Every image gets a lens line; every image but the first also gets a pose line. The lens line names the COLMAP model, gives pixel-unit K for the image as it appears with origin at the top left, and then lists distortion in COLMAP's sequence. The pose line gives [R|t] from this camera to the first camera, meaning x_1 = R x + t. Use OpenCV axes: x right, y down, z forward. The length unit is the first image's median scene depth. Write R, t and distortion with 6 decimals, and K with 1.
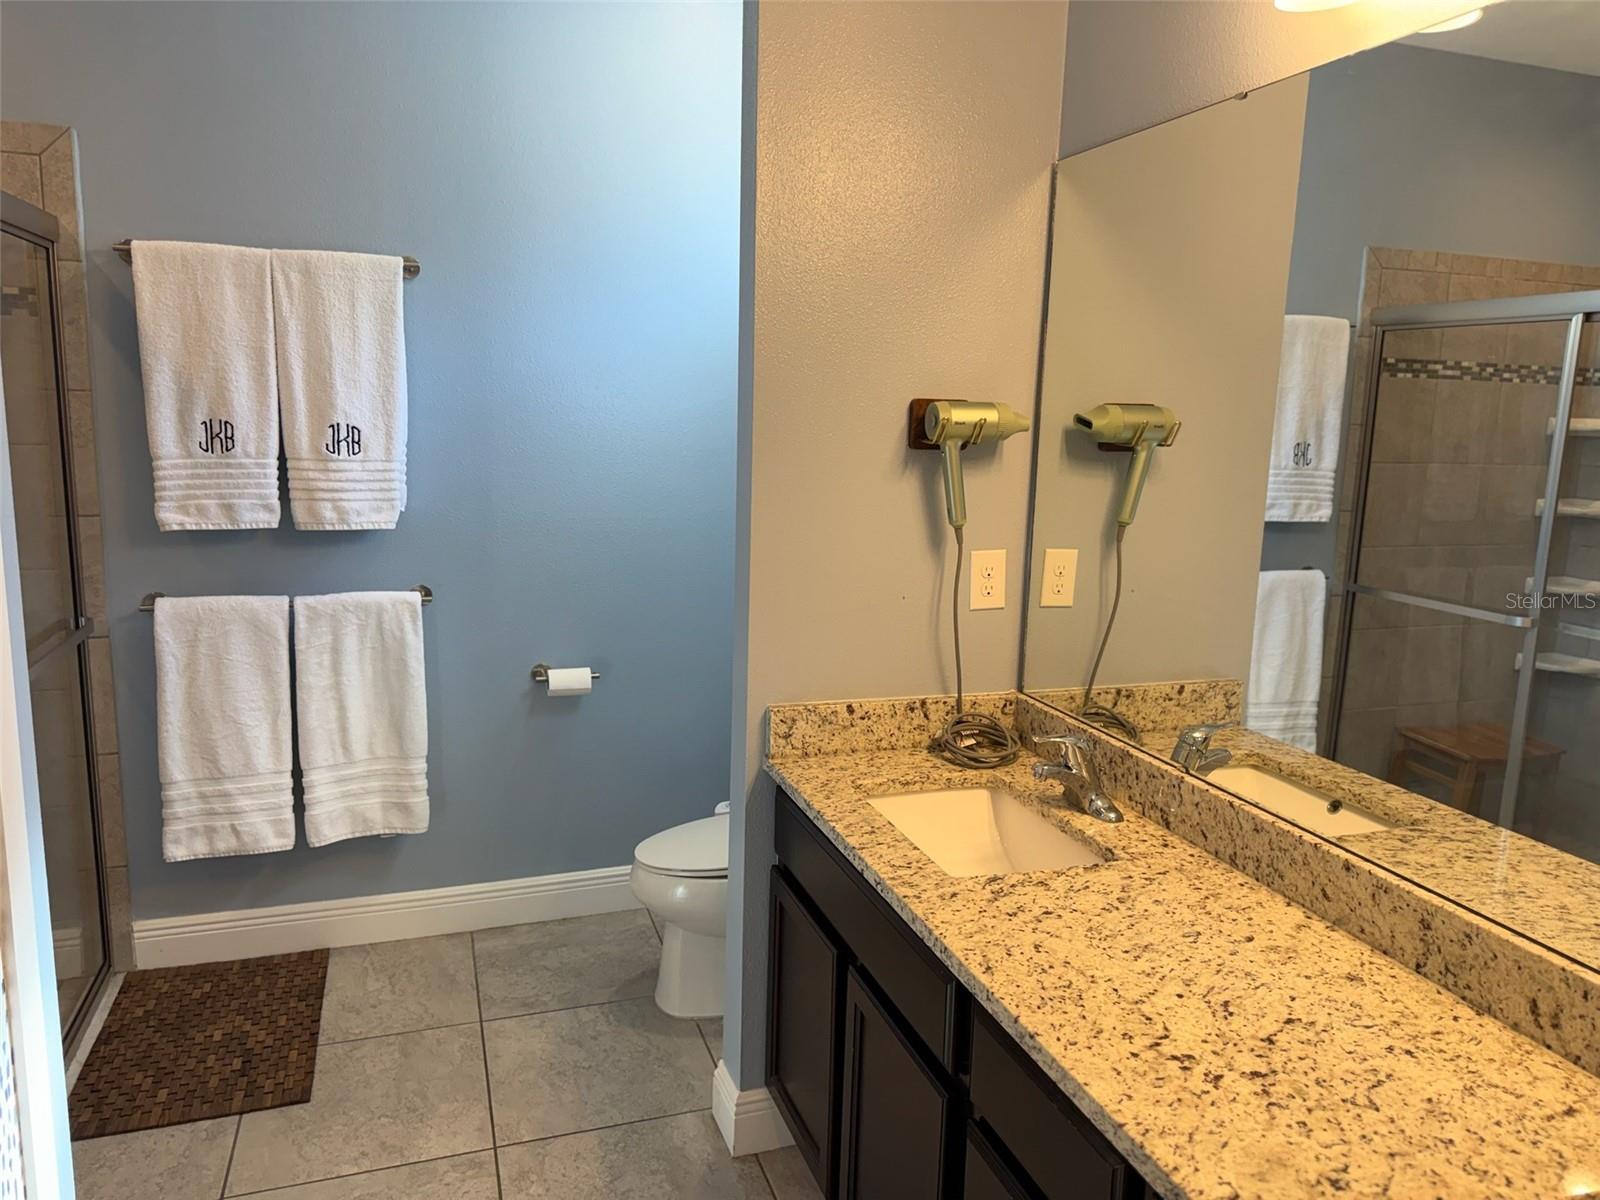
lens RADIAL K [[1117.7, 0, 799.4], [0, 1117.7, 597.3], [0, 0, 1]] dist [0.031946, -0.039229]
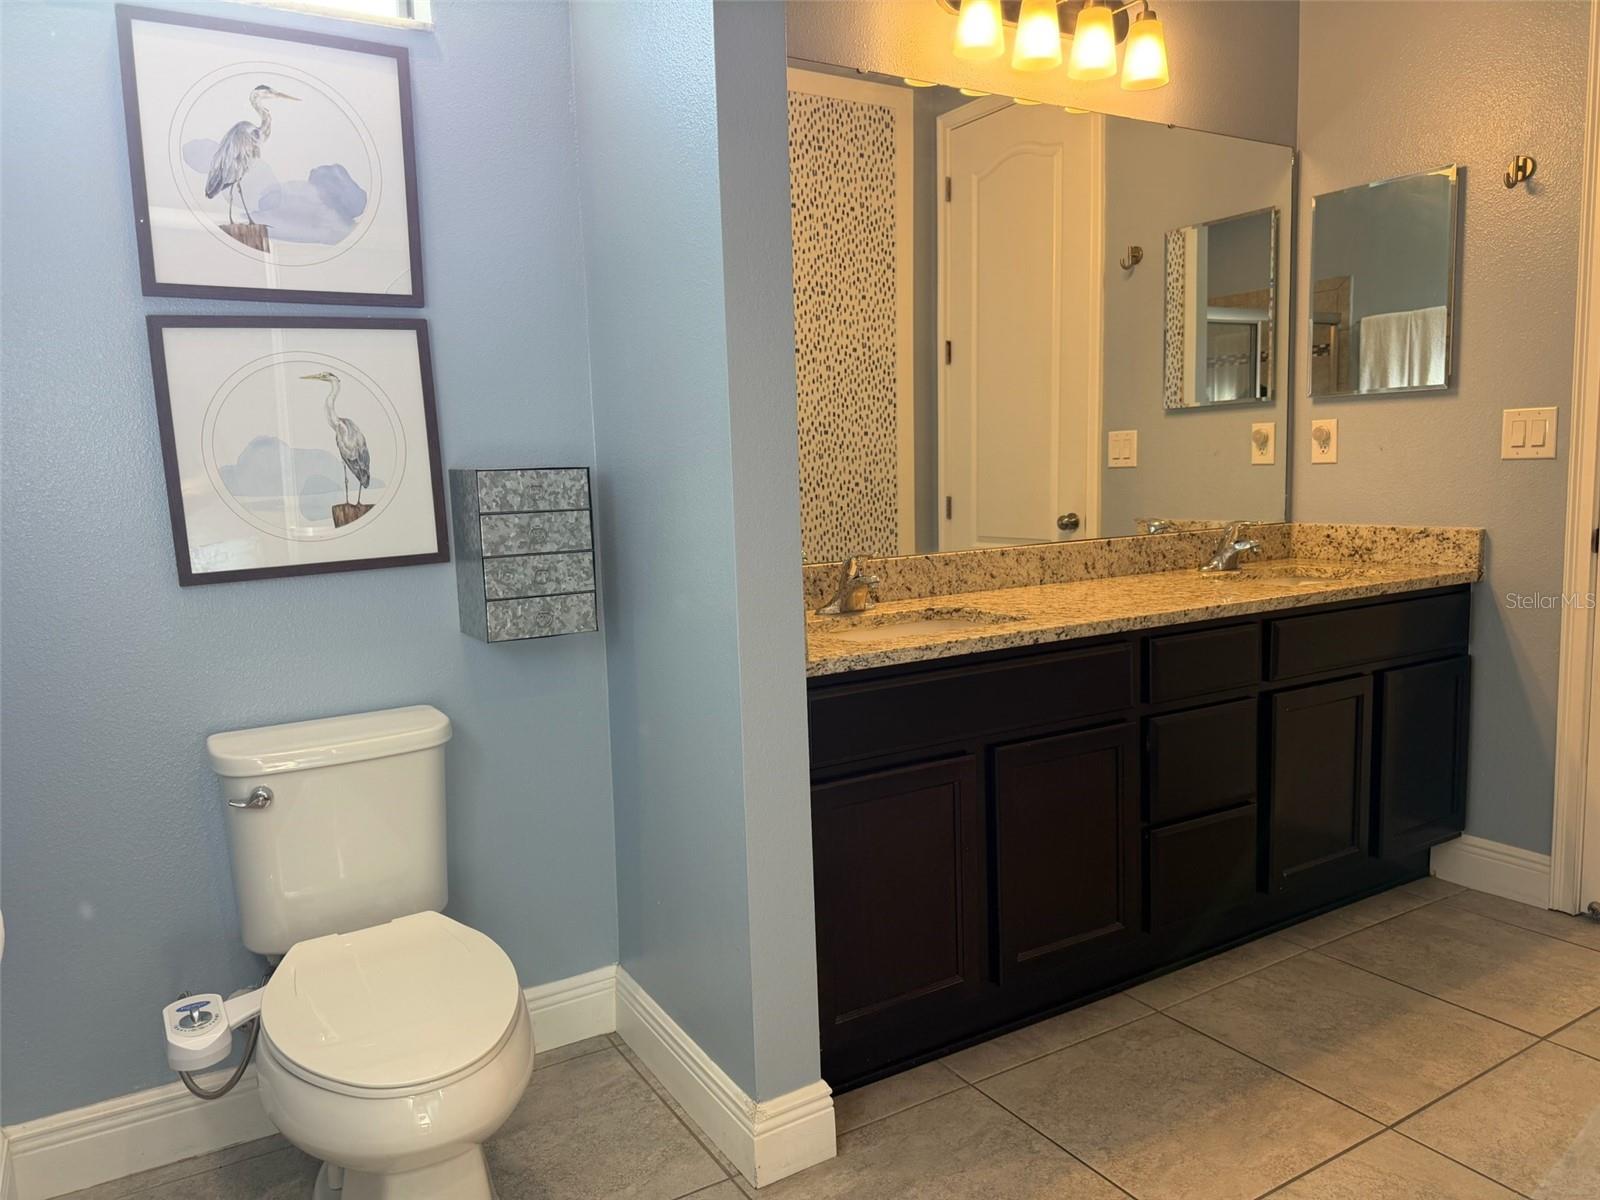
lens RADIAL K [[1117.7, 0, 799.1], [0, 1117.7, 598.6], [0, 0, 1]] dist [0.031946, -0.039229]
pose [[-0.197520, -0.143140, 0.969792, -1.062542], [0.188993, 0.965163, 0.180949, -0.072034], [-0.961908, 0.219025, -0.163587, 1.406885]]
